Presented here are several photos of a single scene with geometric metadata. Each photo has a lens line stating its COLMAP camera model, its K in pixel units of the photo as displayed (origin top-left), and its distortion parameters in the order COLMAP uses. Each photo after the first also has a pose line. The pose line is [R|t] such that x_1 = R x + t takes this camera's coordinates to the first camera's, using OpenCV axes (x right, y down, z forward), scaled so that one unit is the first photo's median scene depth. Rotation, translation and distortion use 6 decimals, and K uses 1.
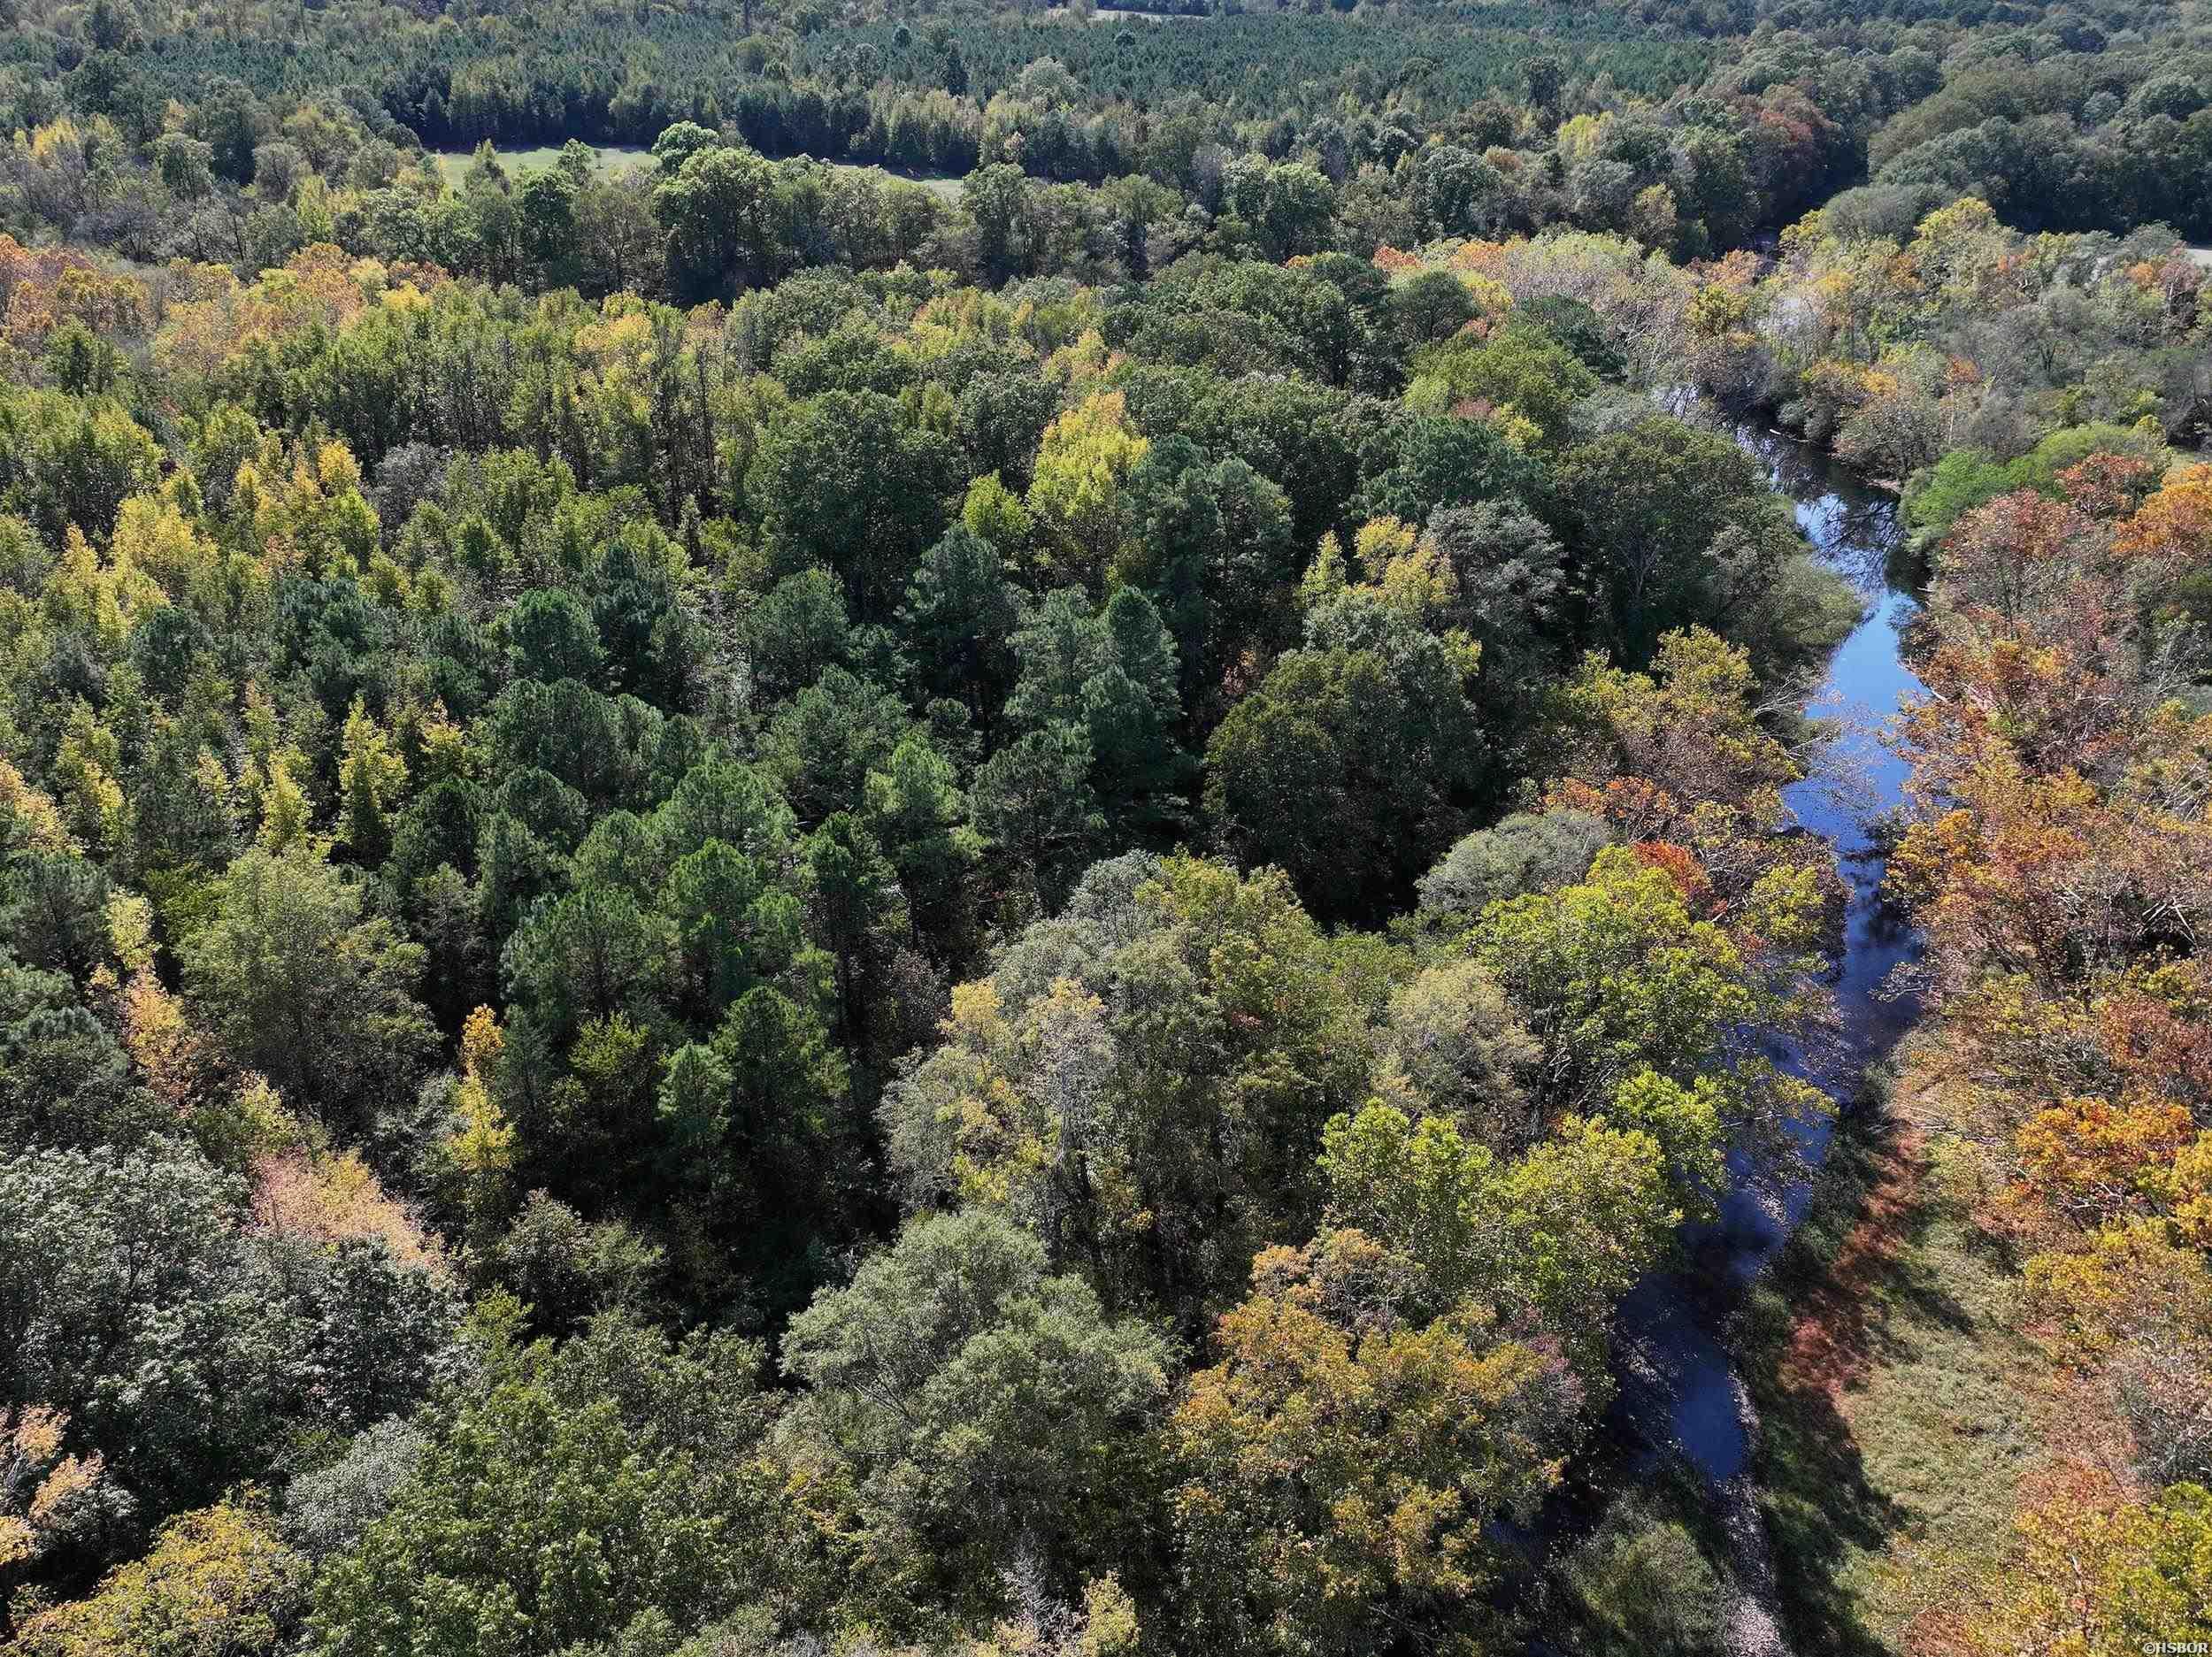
lens RADIAL K [[1729.0, 0, 1108.0], [0, 1729.0, 849.6], [0, 0, 1]] dist [-0.007070, 0.015321]
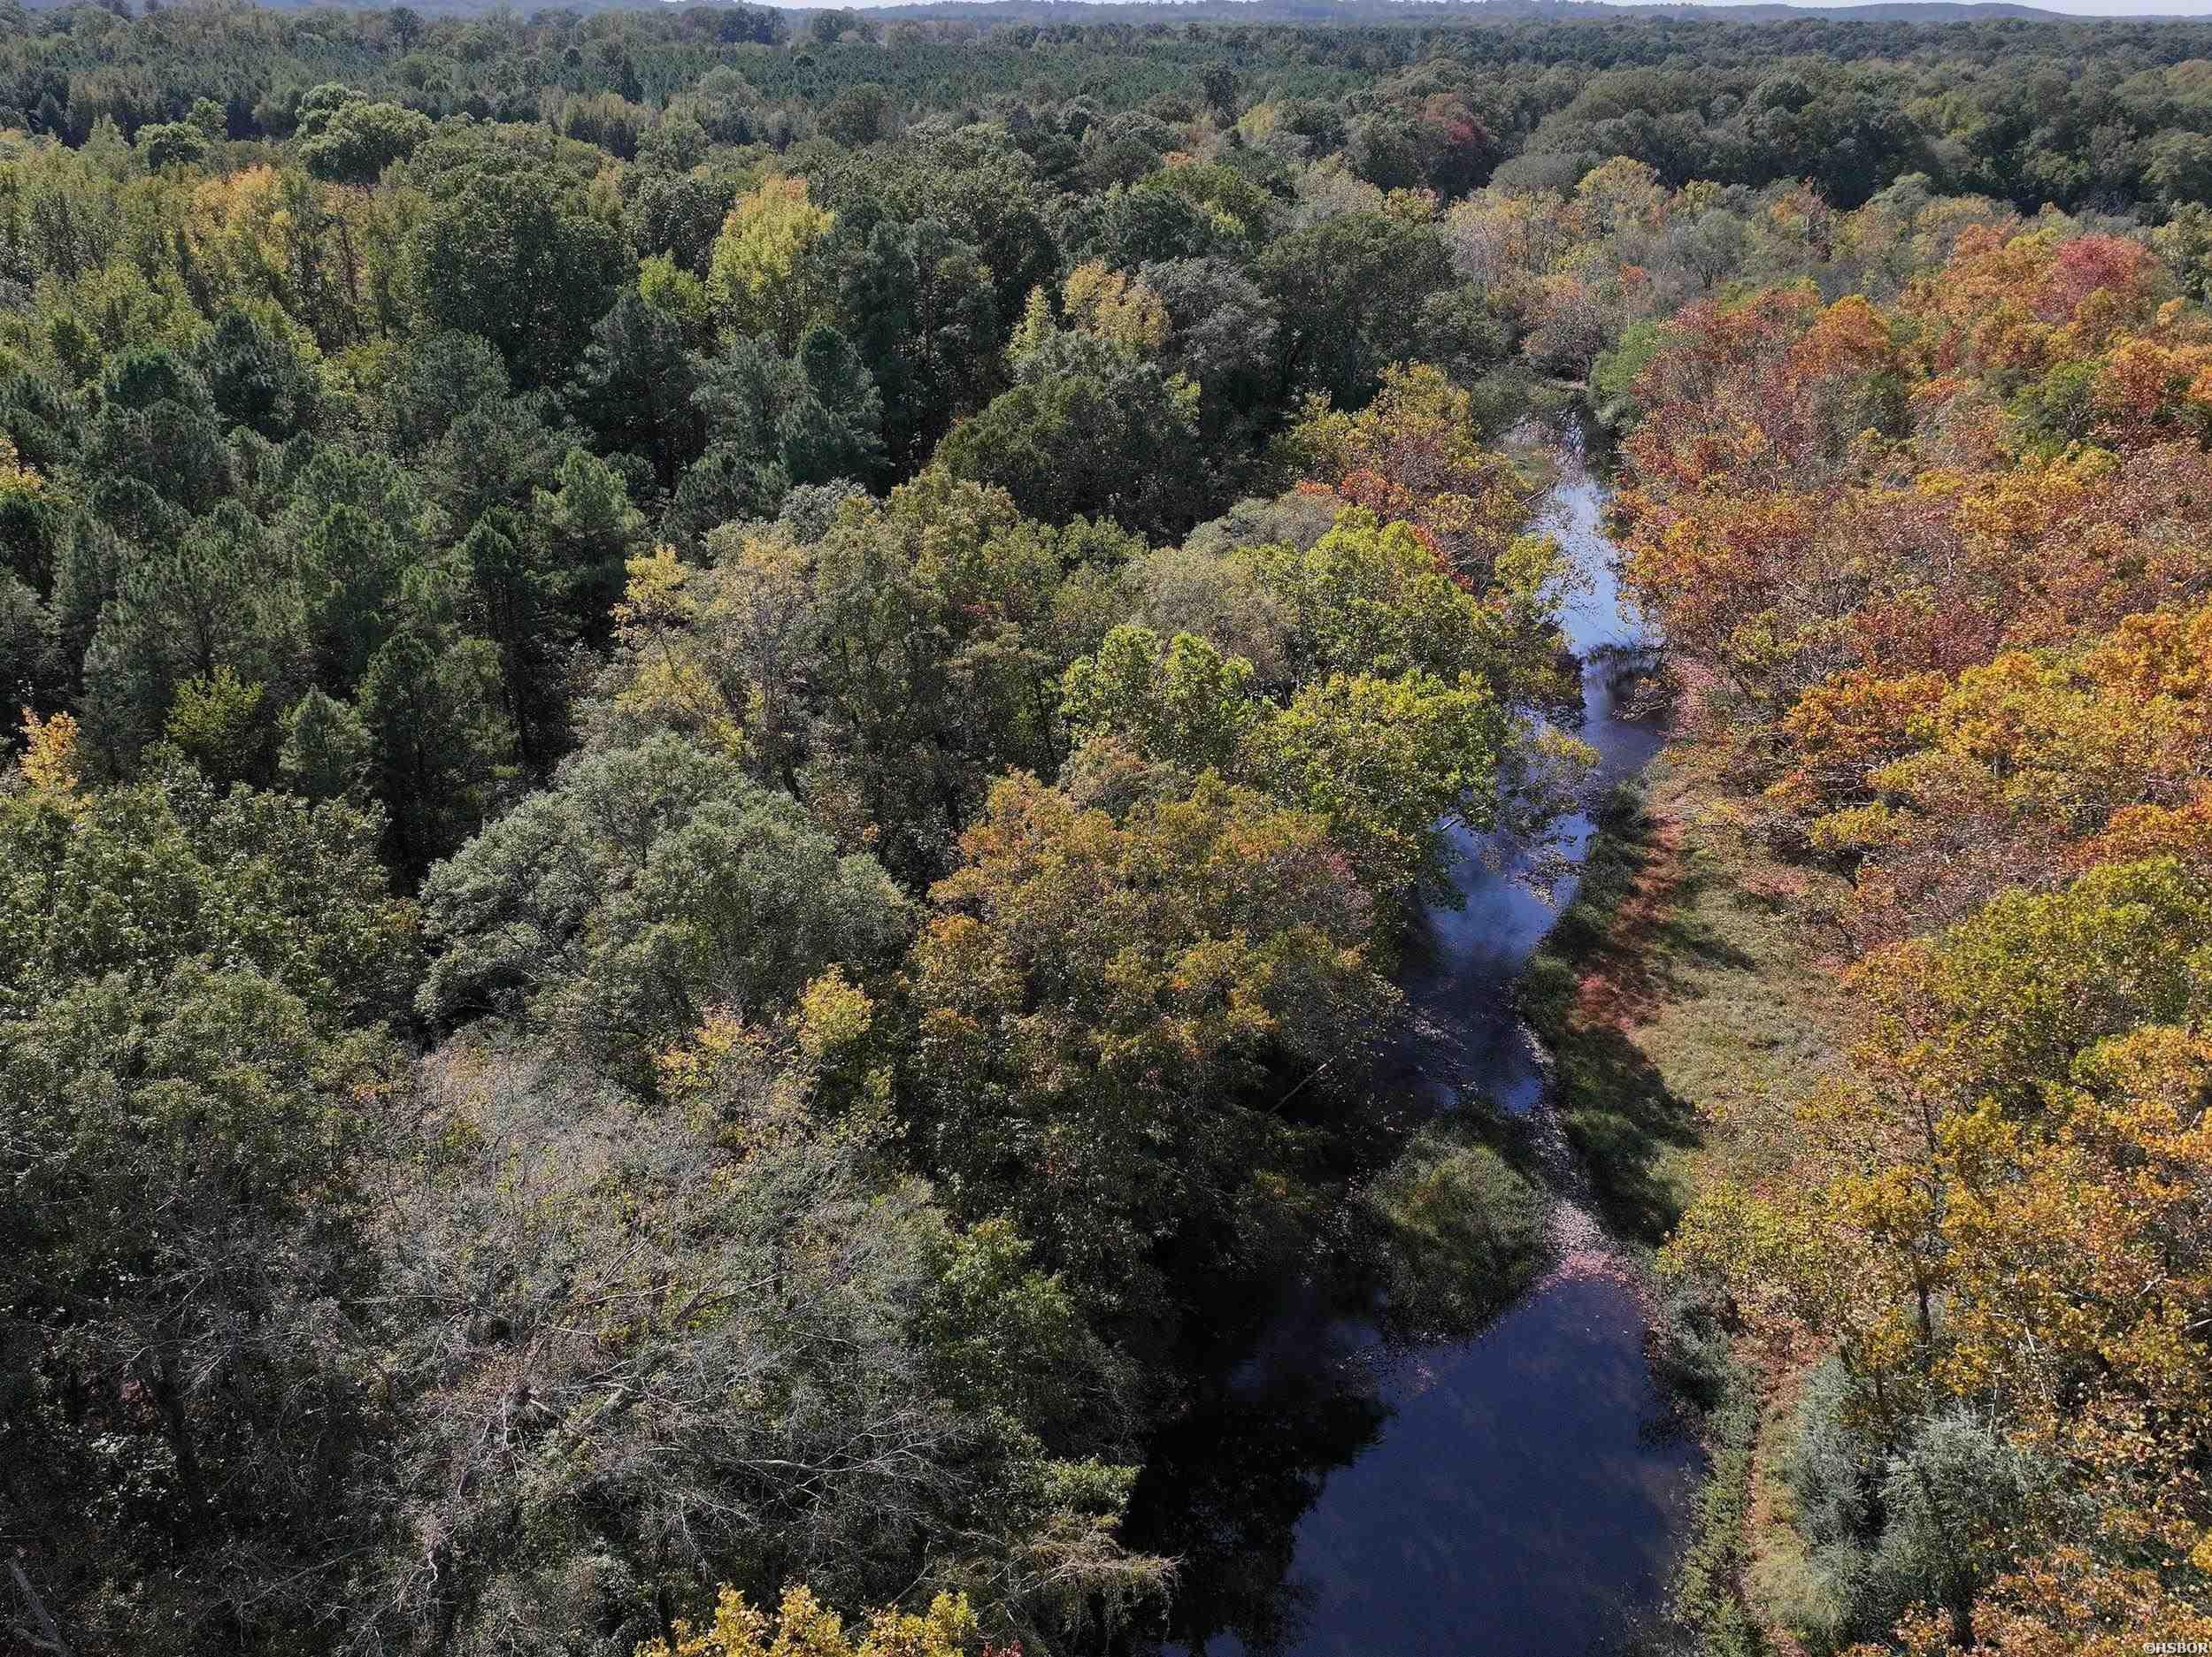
lens RADIAL K [[1729.0, 0, 1114.6], [0, 1729.0, 850.7], [0, 0, 1]] dist [-0.007070, 0.015321]
pose [[0.985554, -0.064370, 0.156650, 0.004148], [0.073060, 0.996055, -0.050357, 0.209502], [-0.152790, 0.061074, 0.986370, 0.093179]]
